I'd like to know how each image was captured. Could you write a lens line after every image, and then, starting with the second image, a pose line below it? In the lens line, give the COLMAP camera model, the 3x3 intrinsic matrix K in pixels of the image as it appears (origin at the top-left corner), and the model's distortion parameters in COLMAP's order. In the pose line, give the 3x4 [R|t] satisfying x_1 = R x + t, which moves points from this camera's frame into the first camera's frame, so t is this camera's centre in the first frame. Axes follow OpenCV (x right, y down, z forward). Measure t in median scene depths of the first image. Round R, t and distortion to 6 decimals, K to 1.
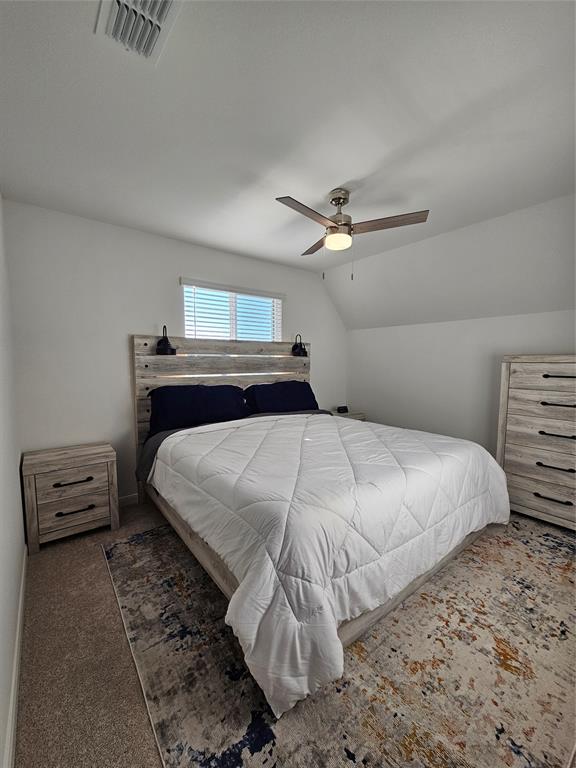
lens RADIAL K [[315.1, 0, 284.4], [0, 315.1, 390.2], [0, 0, 1]] dist [0.000272, -0.000274]
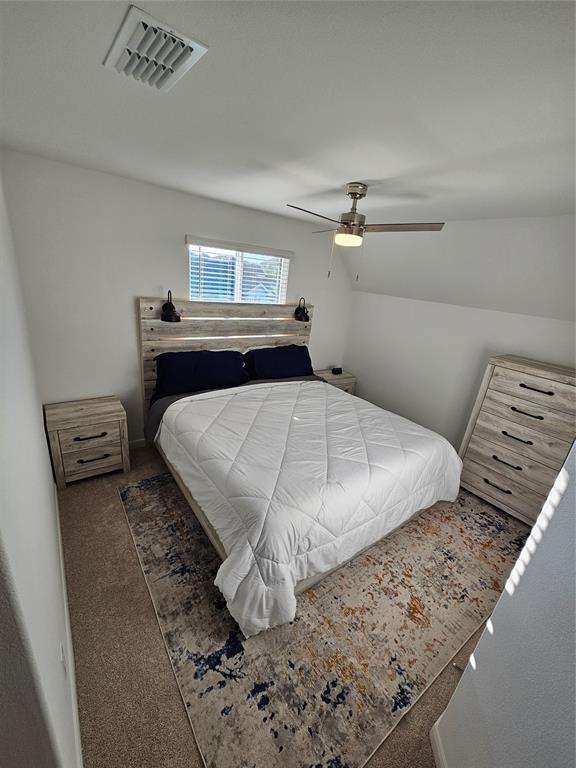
lens RADIAL K [[315.1, 0, 284.4], [0, 315.1, 390.2], [0, 0, 1]] dist [0.000272, -0.000274]
pose [[0.994668, 0.102535, 0.011071, 0.010909], [-0.101950, 0.961392, 0.255601, -0.275983], [0.015565, -0.255367, 0.966719, -0.076195]]
